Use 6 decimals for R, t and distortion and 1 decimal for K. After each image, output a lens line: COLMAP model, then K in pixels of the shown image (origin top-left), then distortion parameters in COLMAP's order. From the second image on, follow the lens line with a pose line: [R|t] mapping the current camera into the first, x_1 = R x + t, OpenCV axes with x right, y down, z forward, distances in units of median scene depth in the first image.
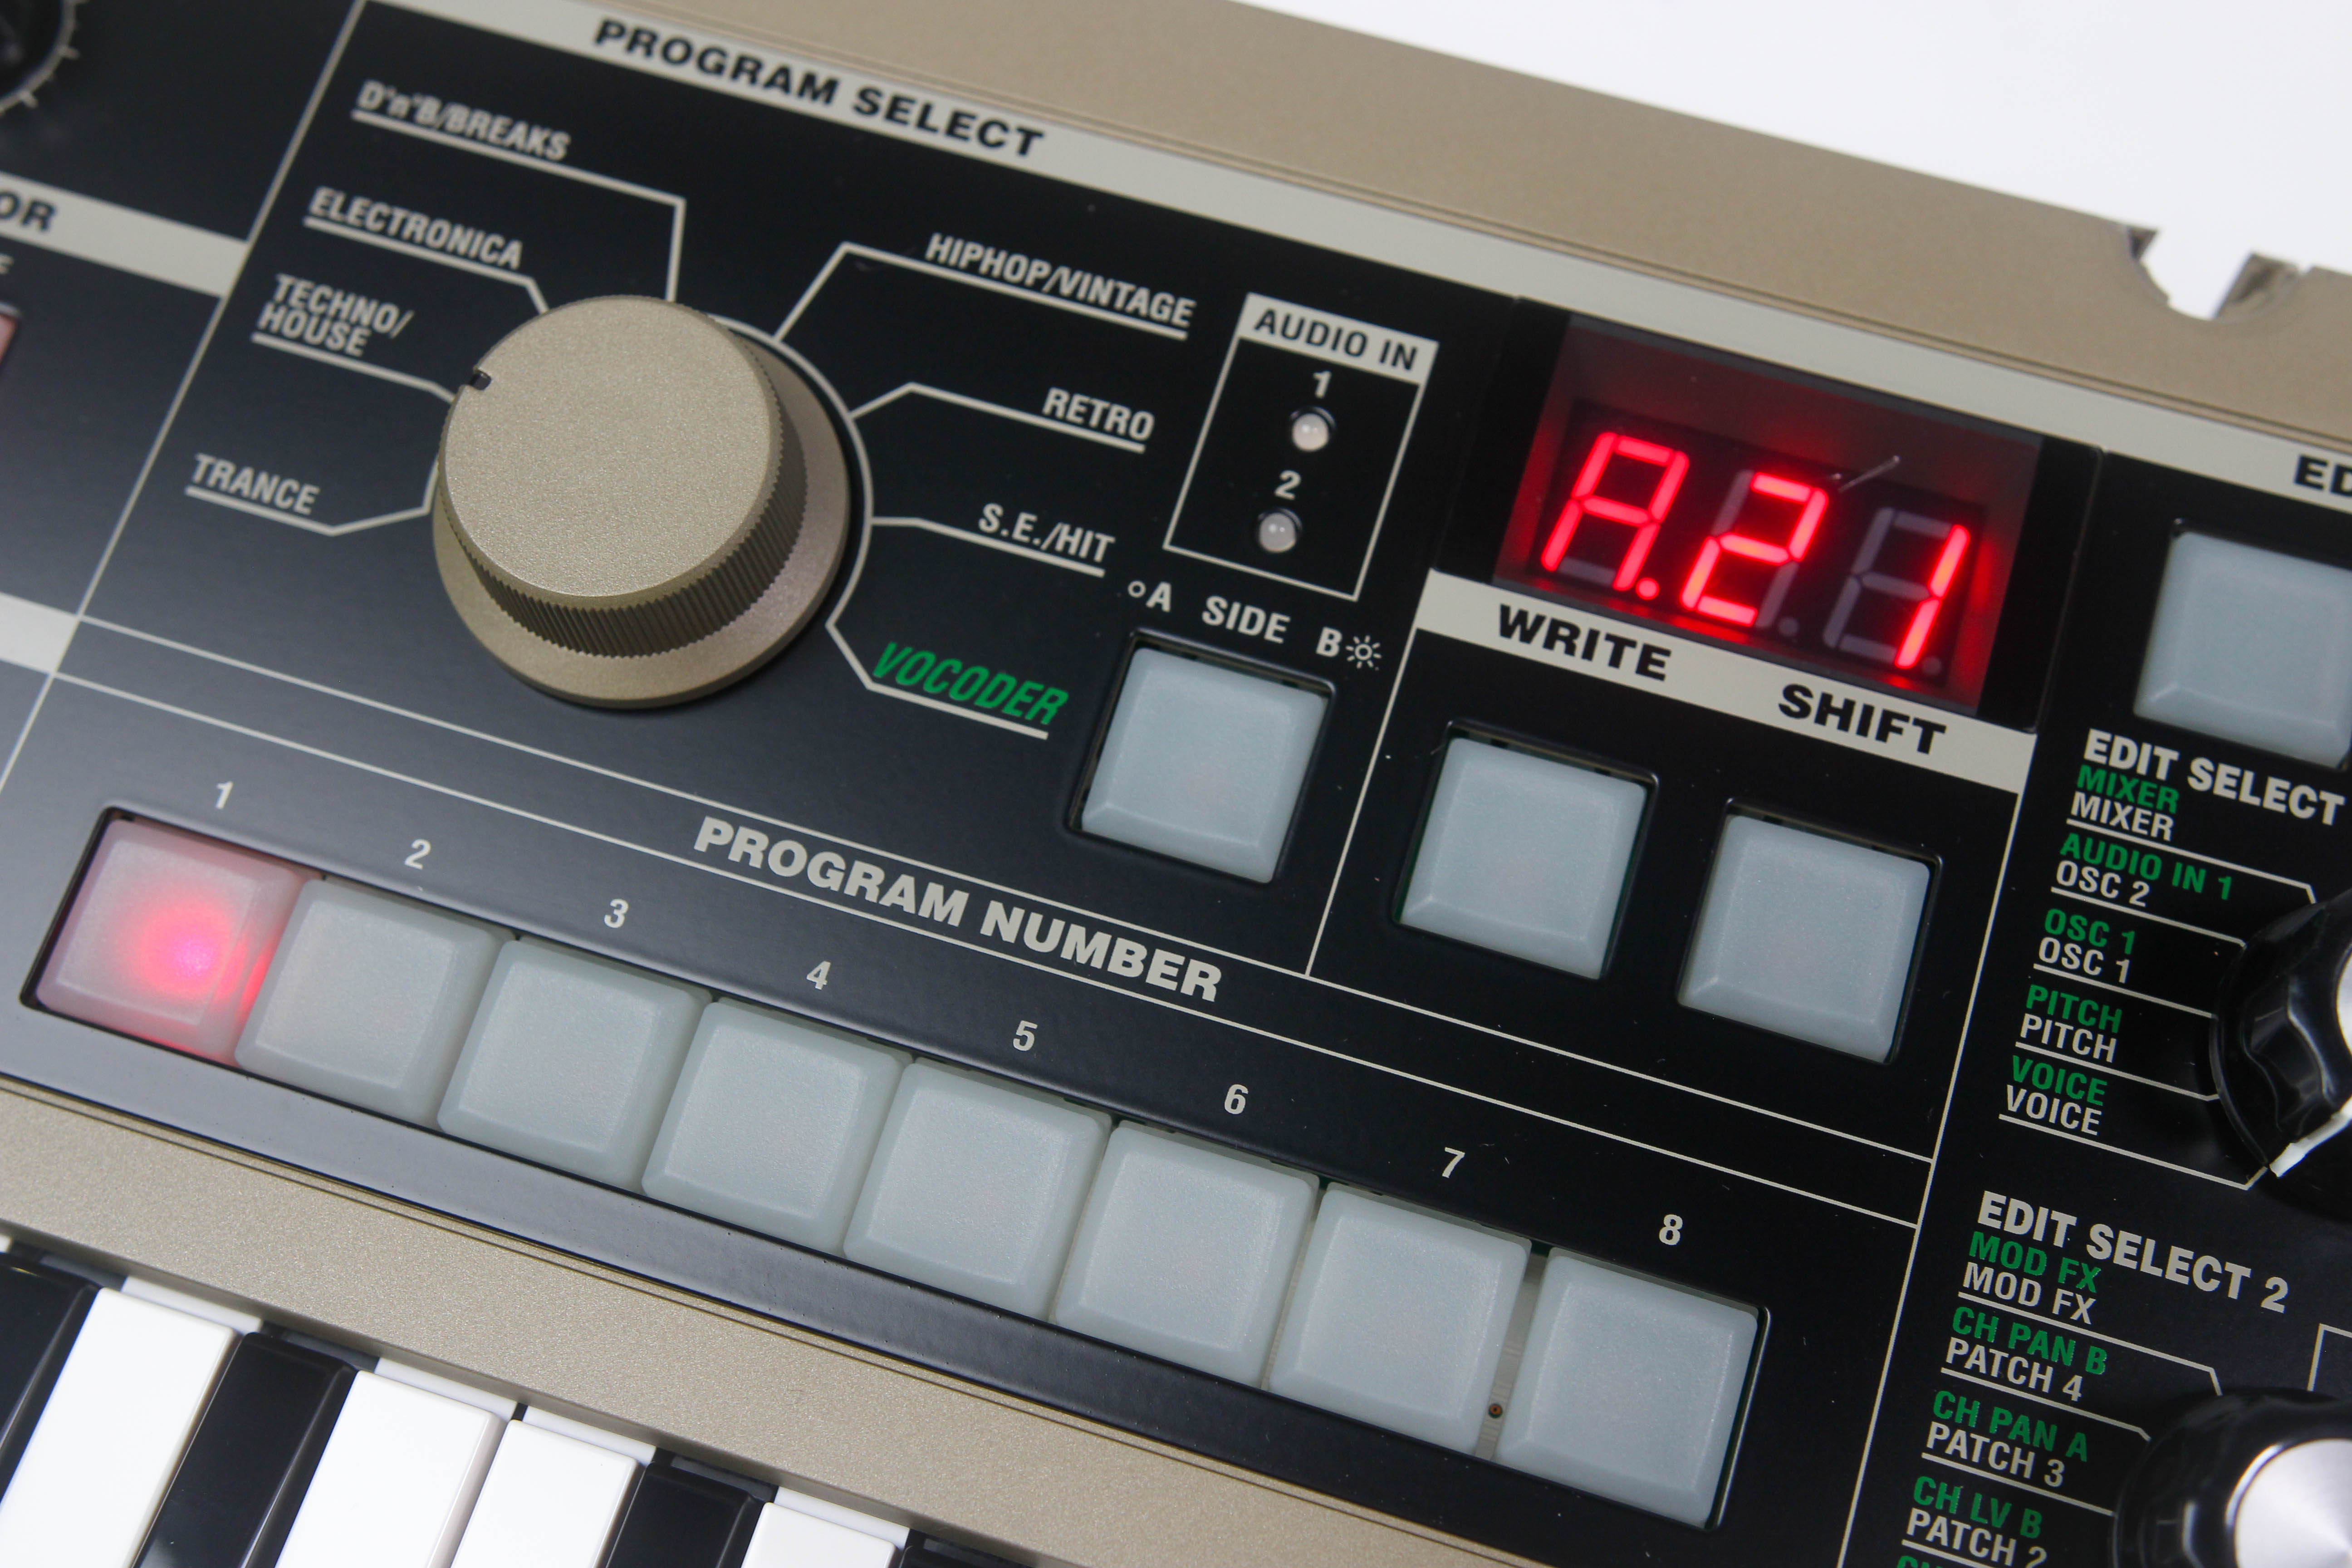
lens RADIAL K [[2939.1, 0, 1177.5], [0, 2939.1, 781.8], [0, 0, 1]] dist [0.021609, 0.000000]
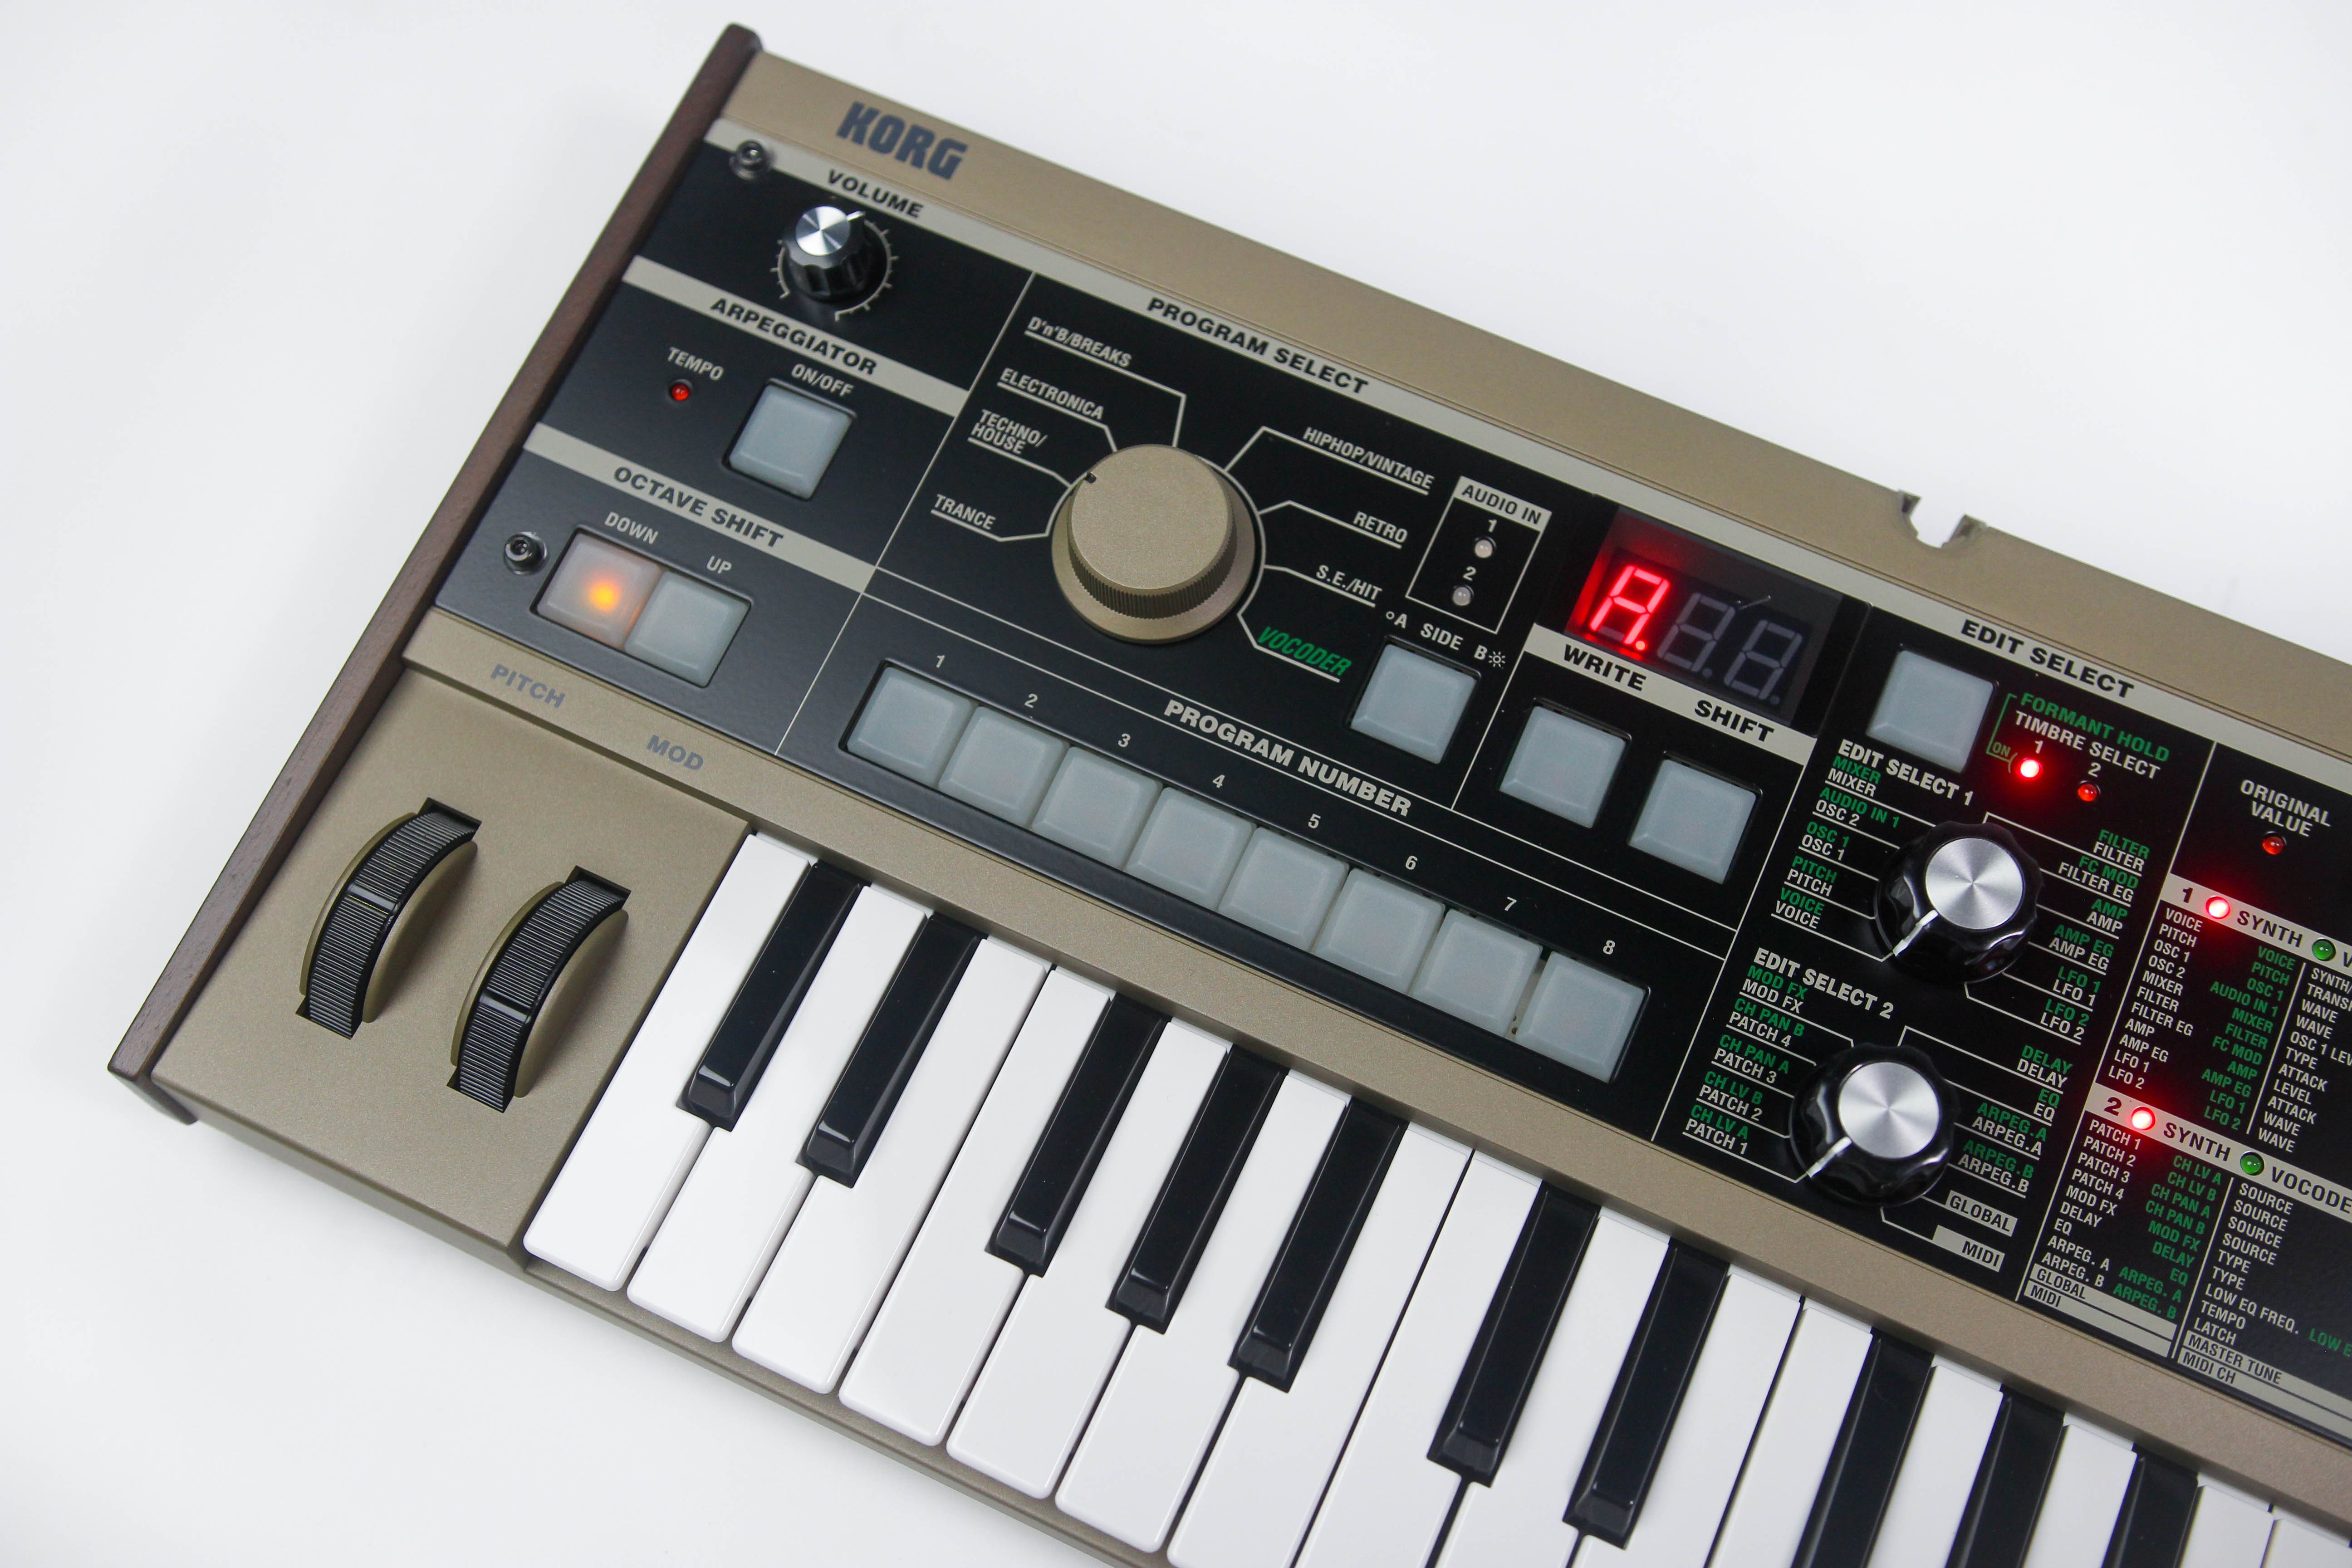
lens RADIAL K [[2454.1, 0, 1186.8], [0, 2454.1, 785.0], [0, 0, 1]] dist [-0.028491, 0.000000]
pose [[0.991517, 0.123346, -0.040989, -0.069422], [-0.122890, 0.992329, 0.013476, 0.045836], [0.042337, -0.008325, 0.999069, -0.710220]]
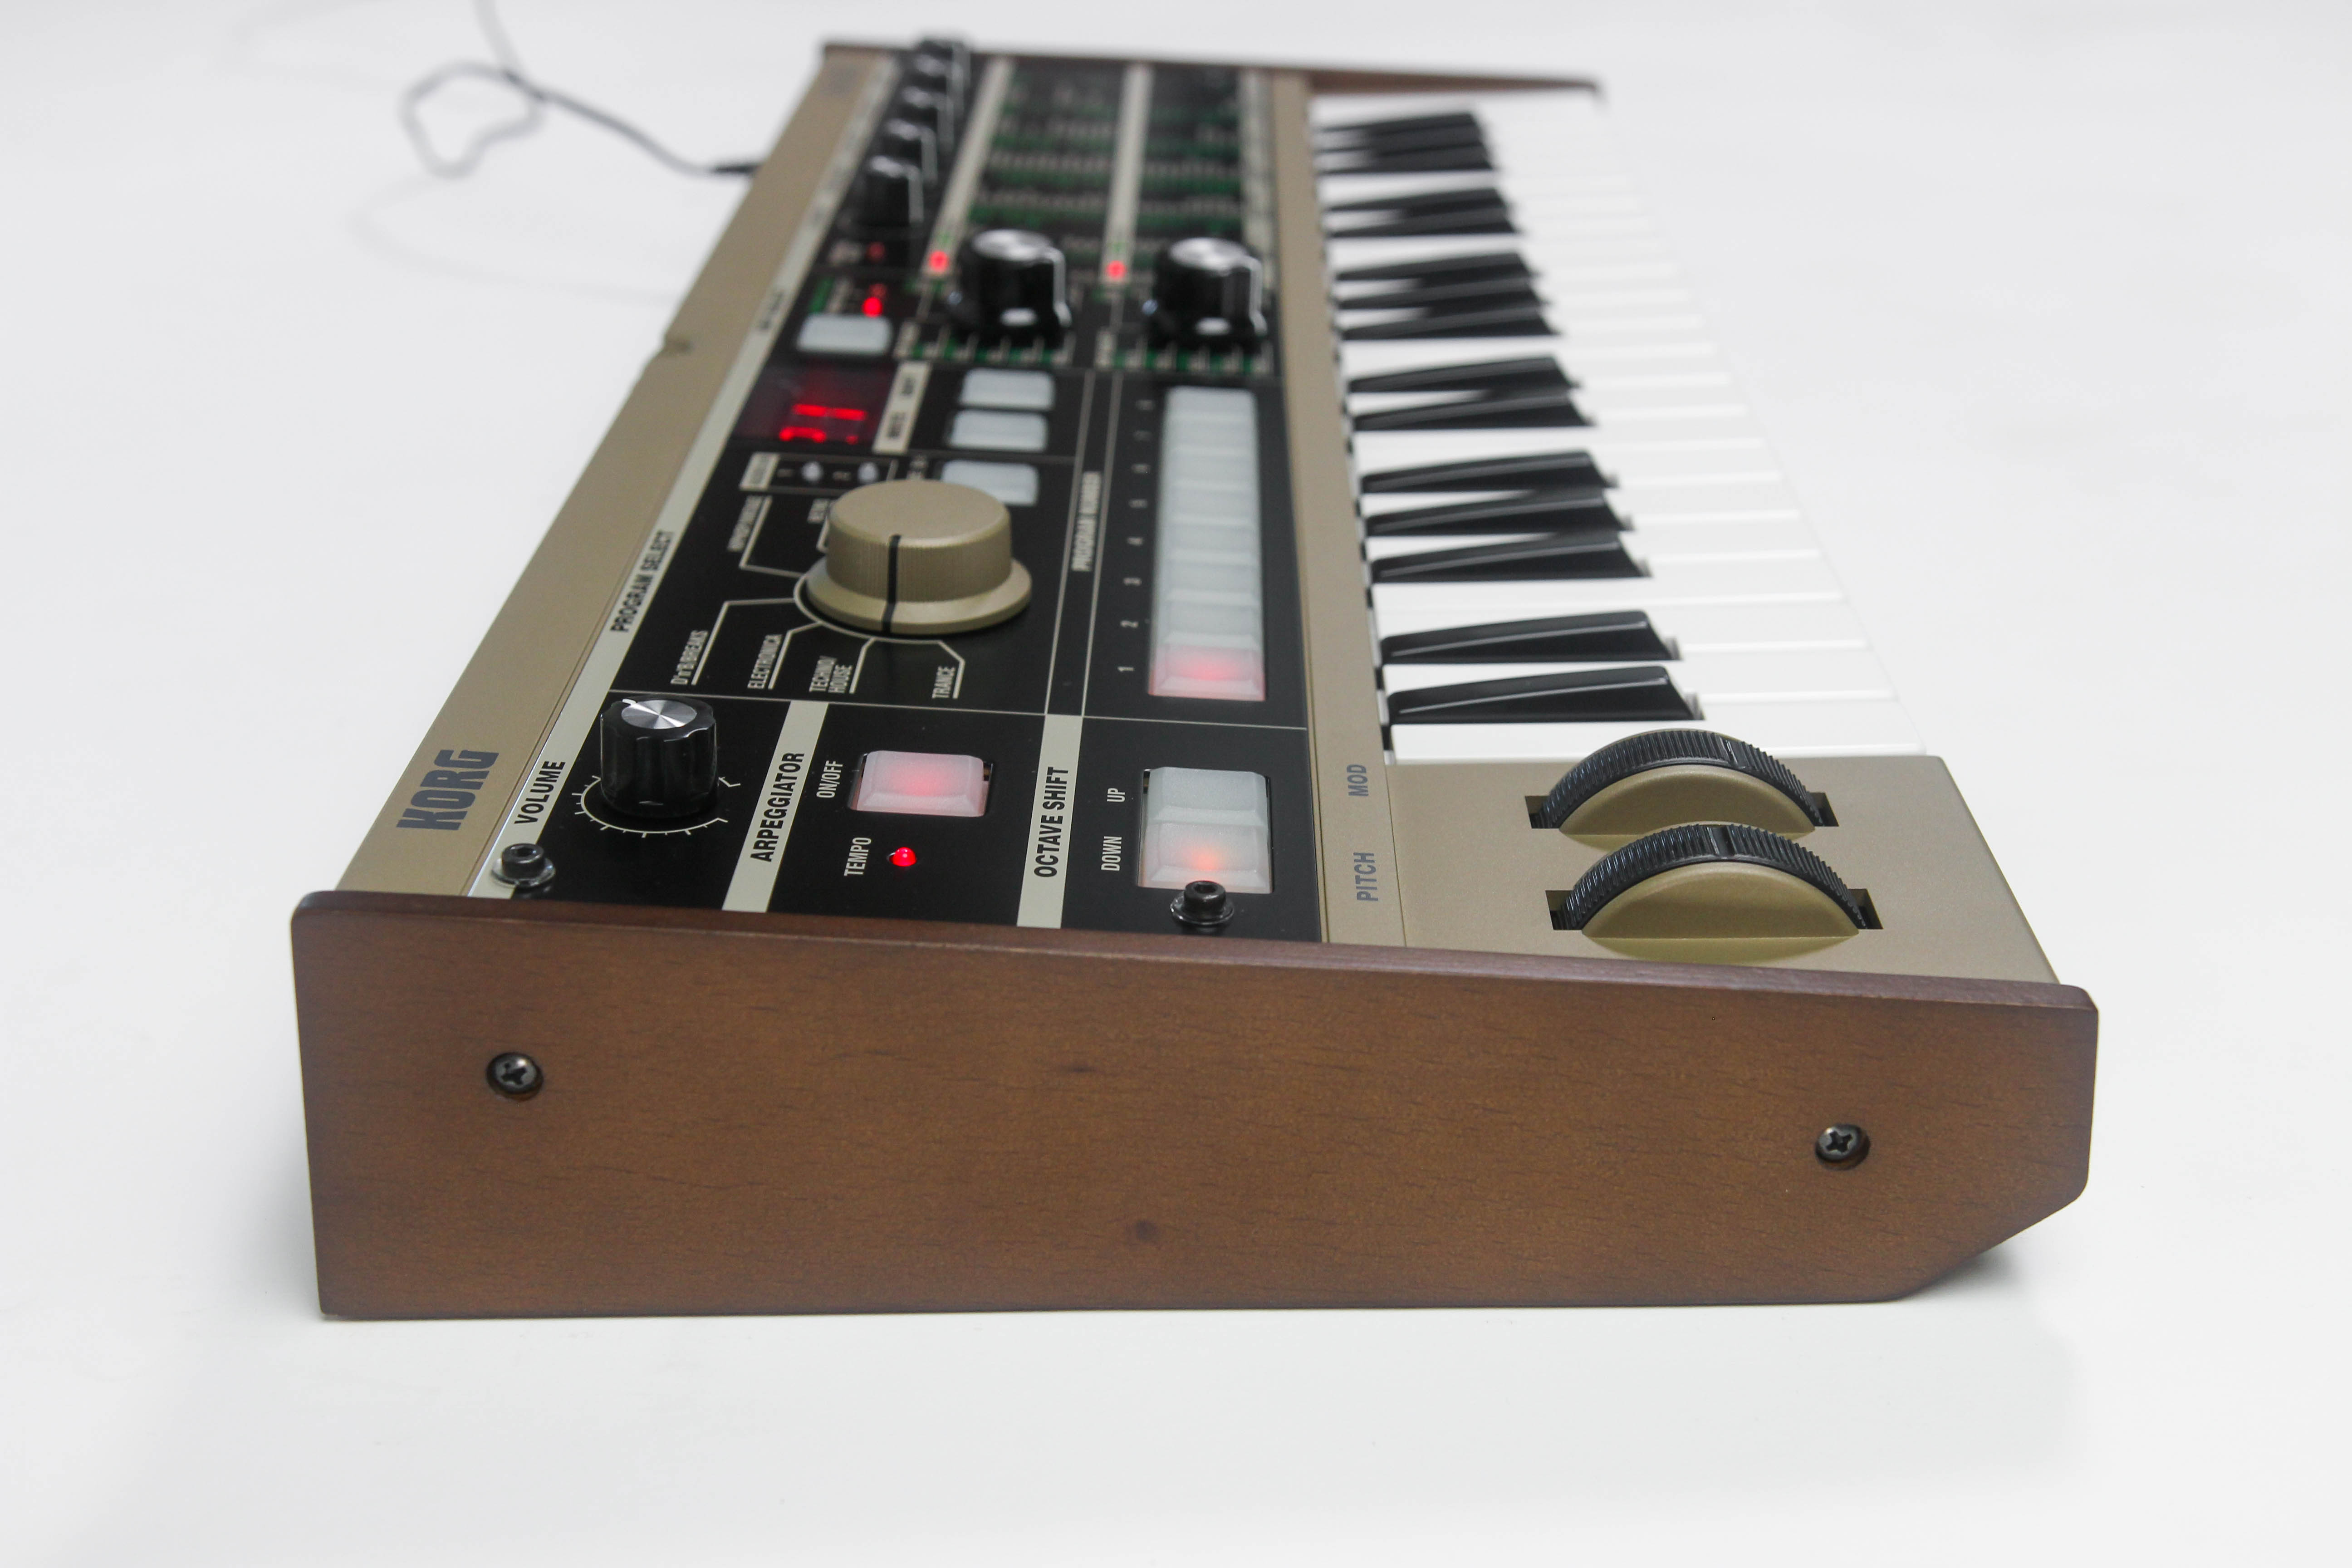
lens RADIAL K [[2939.1, 0, 1167.1], [0, 2939.1, 783.6], [0, 0, 1]] dist [0.021609, 0.000000]
pose [[-0.286712, -0.396004, 0.872340, -1.931806], [0.891117, 0.224060, 0.394597, -0.669942], [-0.351719, 0.890493, 0.288645, 0.521735]]
